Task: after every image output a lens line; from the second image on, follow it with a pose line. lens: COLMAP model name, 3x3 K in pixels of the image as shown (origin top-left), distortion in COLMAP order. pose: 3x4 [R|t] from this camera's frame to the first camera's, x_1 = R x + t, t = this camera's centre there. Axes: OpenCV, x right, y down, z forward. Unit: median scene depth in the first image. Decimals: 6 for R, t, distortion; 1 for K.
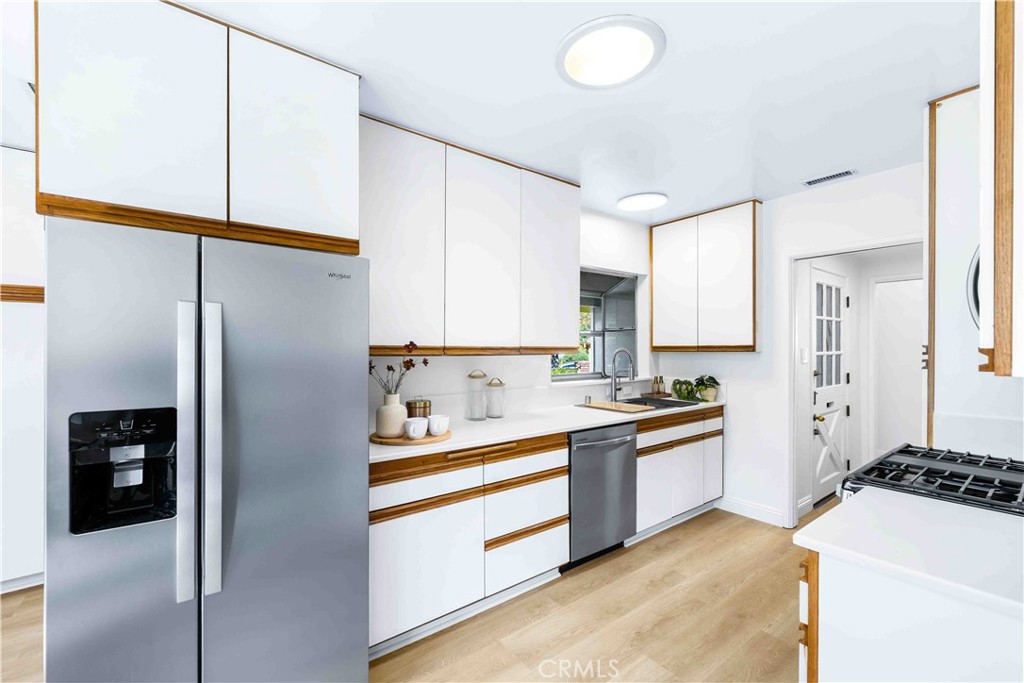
lens RADIAL K [[414.6, 0, 510.2], [0, 414.6, 349.5], [0, 0, 1]] dist [-0.000703, -0.000114]
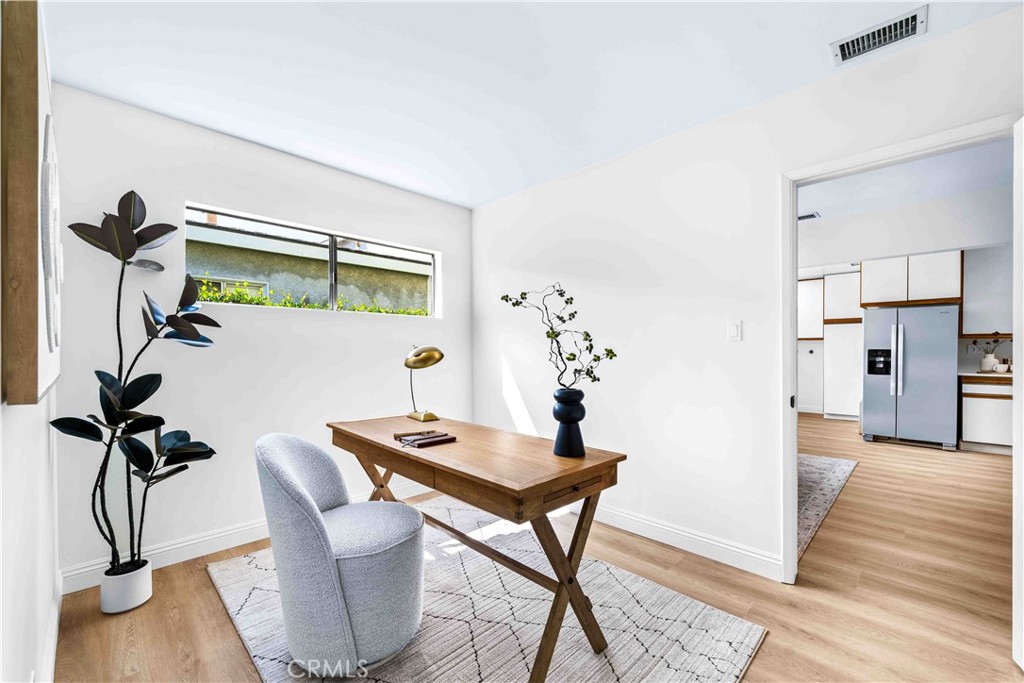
lens RADIAL K [[414.6, 0, 510.2], [0, 414.6, 349.5], [0, 0, 1]] dist [-0.000703, -0.000114]
pose [[0.124029, 0.020965, -0.992057, 2.907007], [0.003756, 0.999760, 0.021597, 0.034943], [0.992272, -0.006405, 0.123920, -3.384208]]
